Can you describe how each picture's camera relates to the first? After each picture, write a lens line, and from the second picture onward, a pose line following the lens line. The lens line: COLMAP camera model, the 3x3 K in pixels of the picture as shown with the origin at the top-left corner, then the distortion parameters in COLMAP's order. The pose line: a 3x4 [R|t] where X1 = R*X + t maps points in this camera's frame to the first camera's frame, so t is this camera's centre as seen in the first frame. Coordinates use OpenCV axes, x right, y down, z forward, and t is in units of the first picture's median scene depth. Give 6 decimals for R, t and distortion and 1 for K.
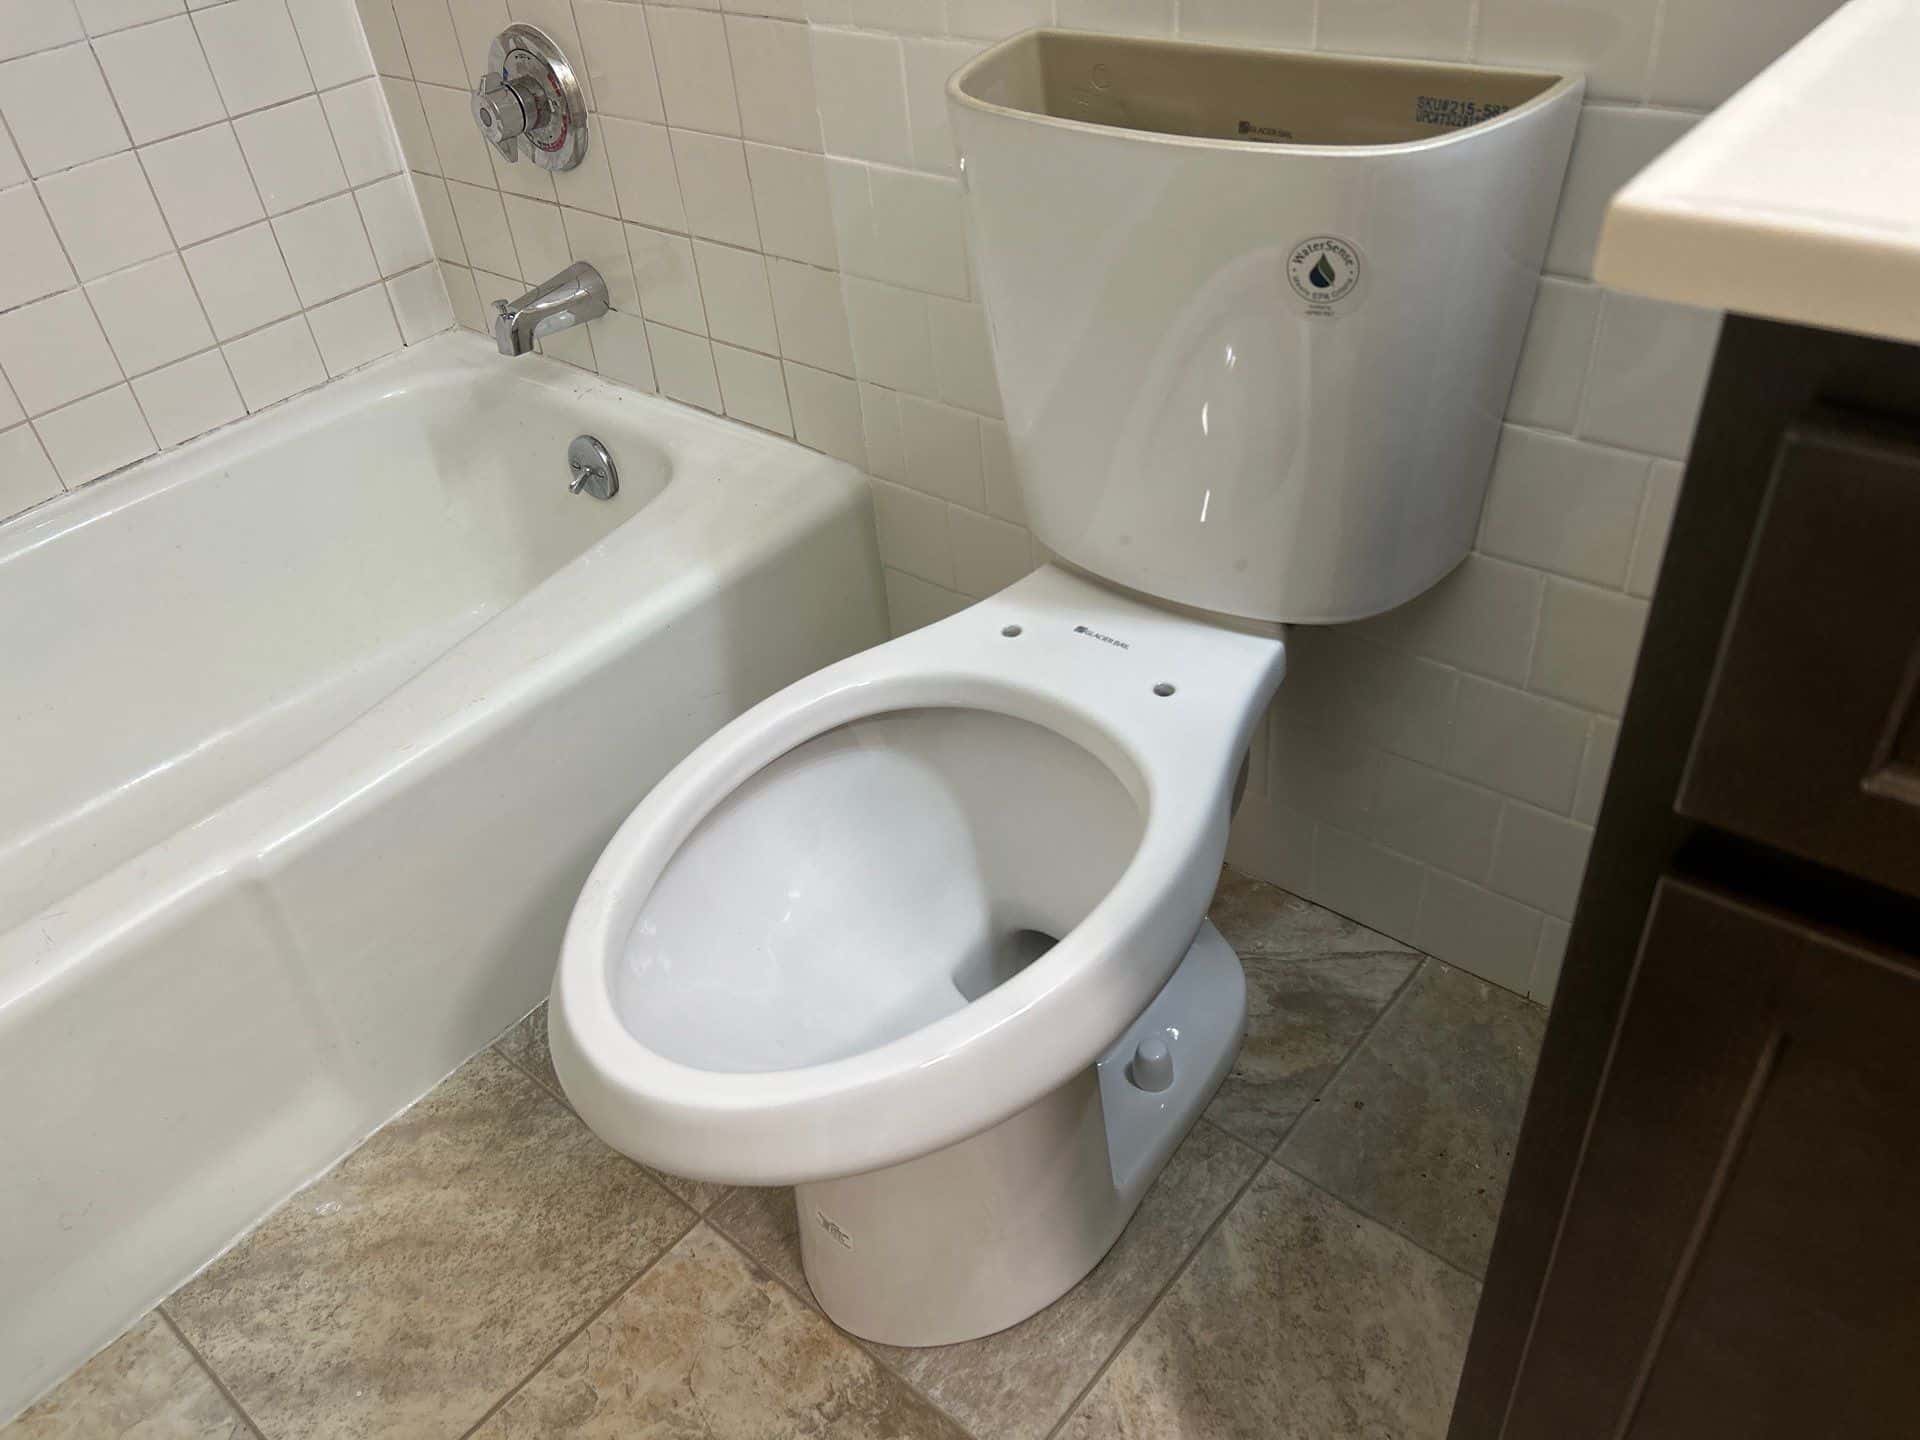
lens RADIAL K [[1509.4, 0, 960.0], [0, 1509.4, 720.0], [0, 0, 1]] dist [0.016307, 0.003962]
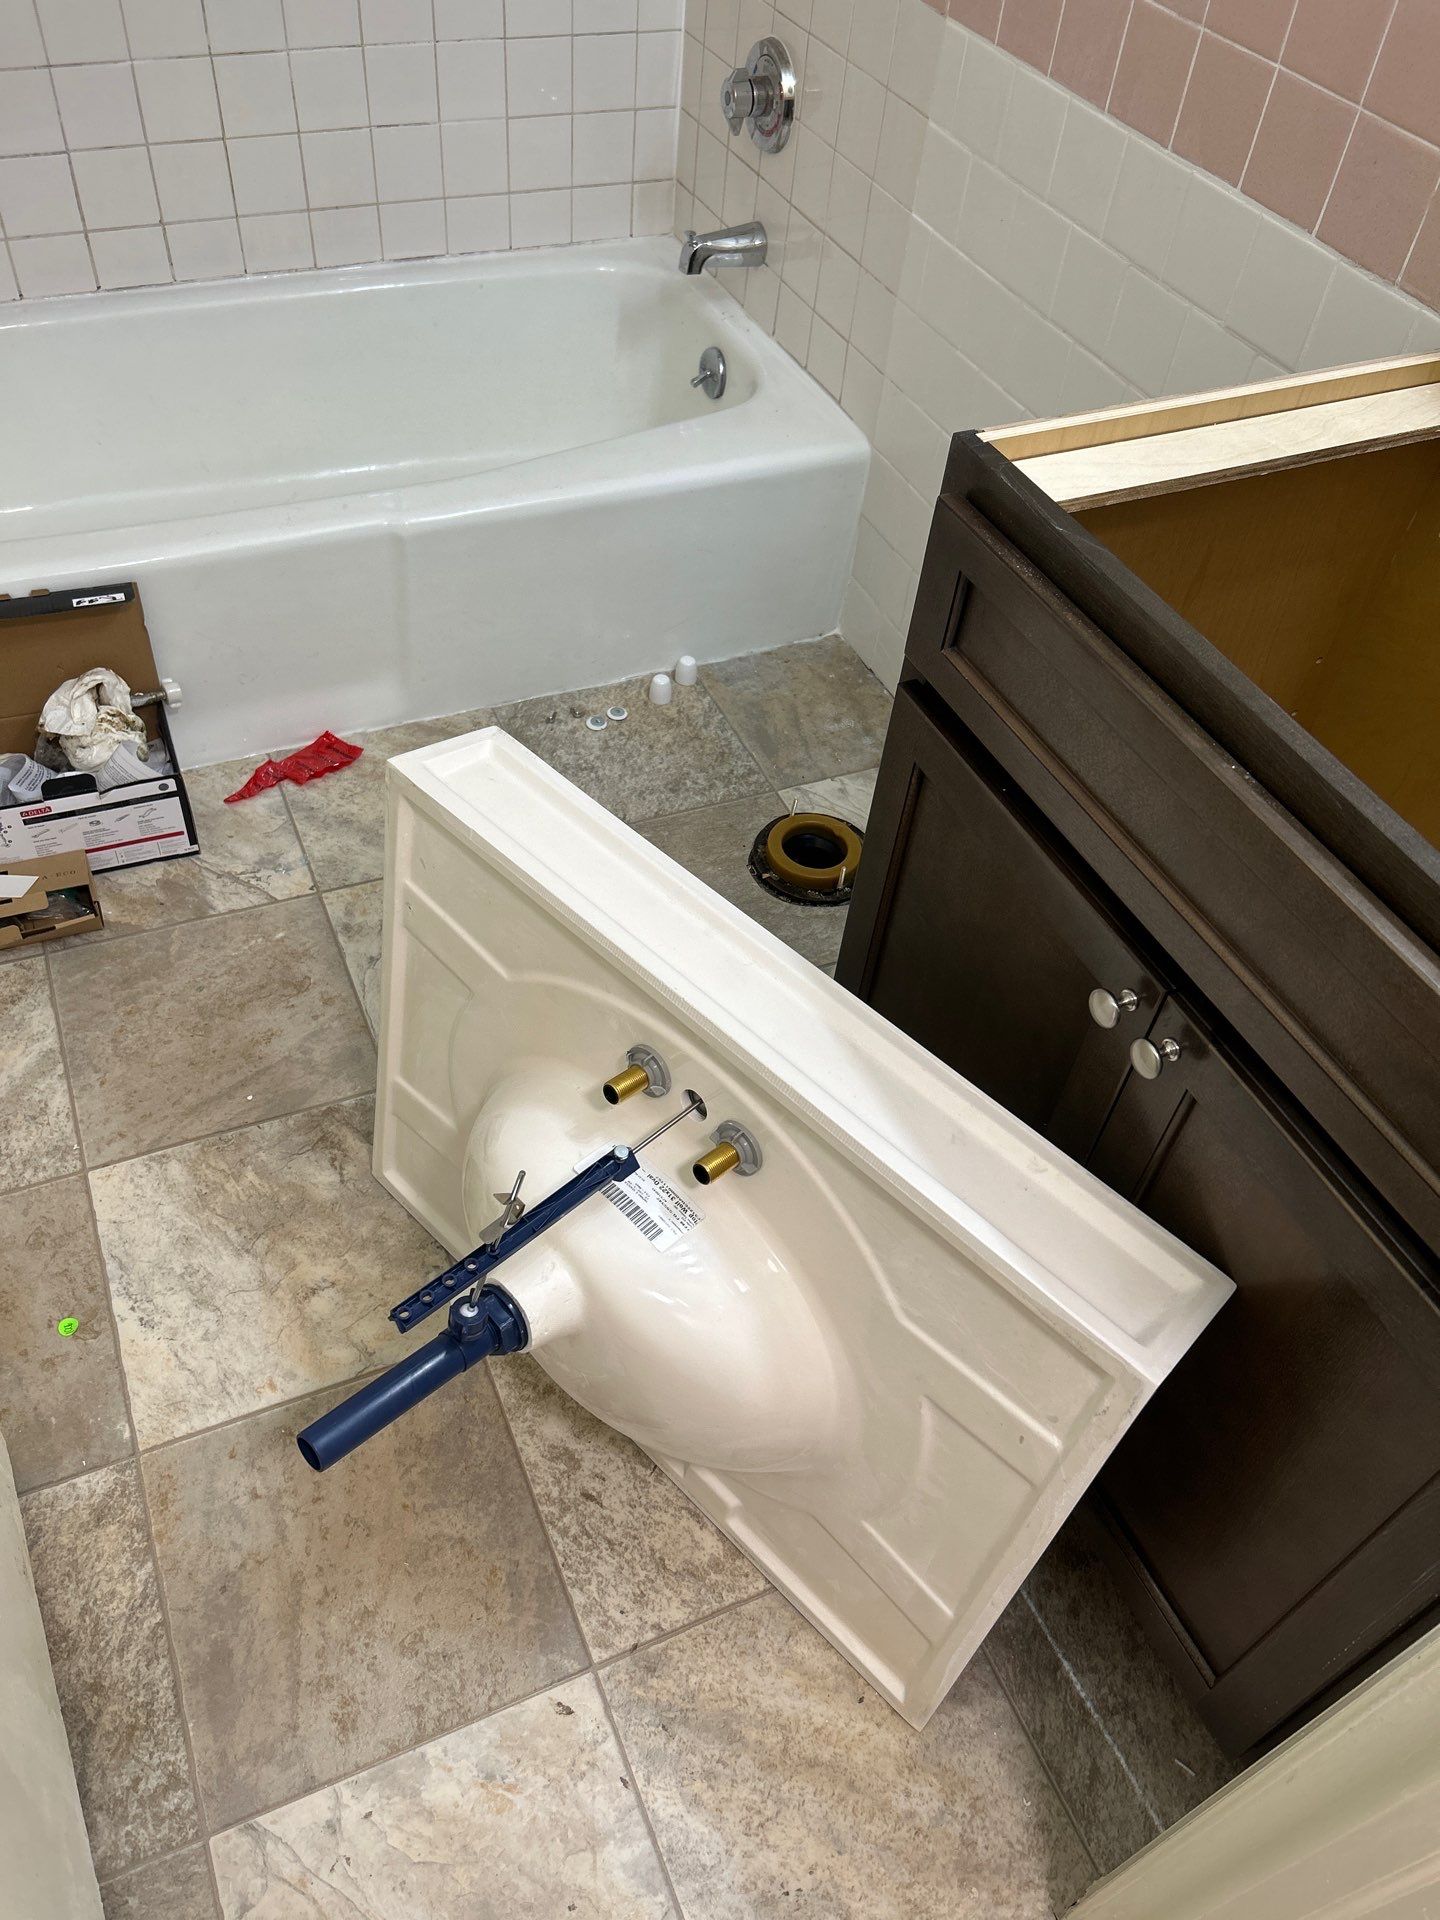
lens RADIAL K [[1509.4, 0, 720.0], [0, 1509.4, 960.0], [0, 0, 1]] dist [0.016307, 0.003962]
pose [[0.891440, 0.420644, -0.168506, 0.231012], [-0.386520, 0.899944, 0.201750, 0.035821], [0.236511, -0.114717, 0.964833, -0.409264]]
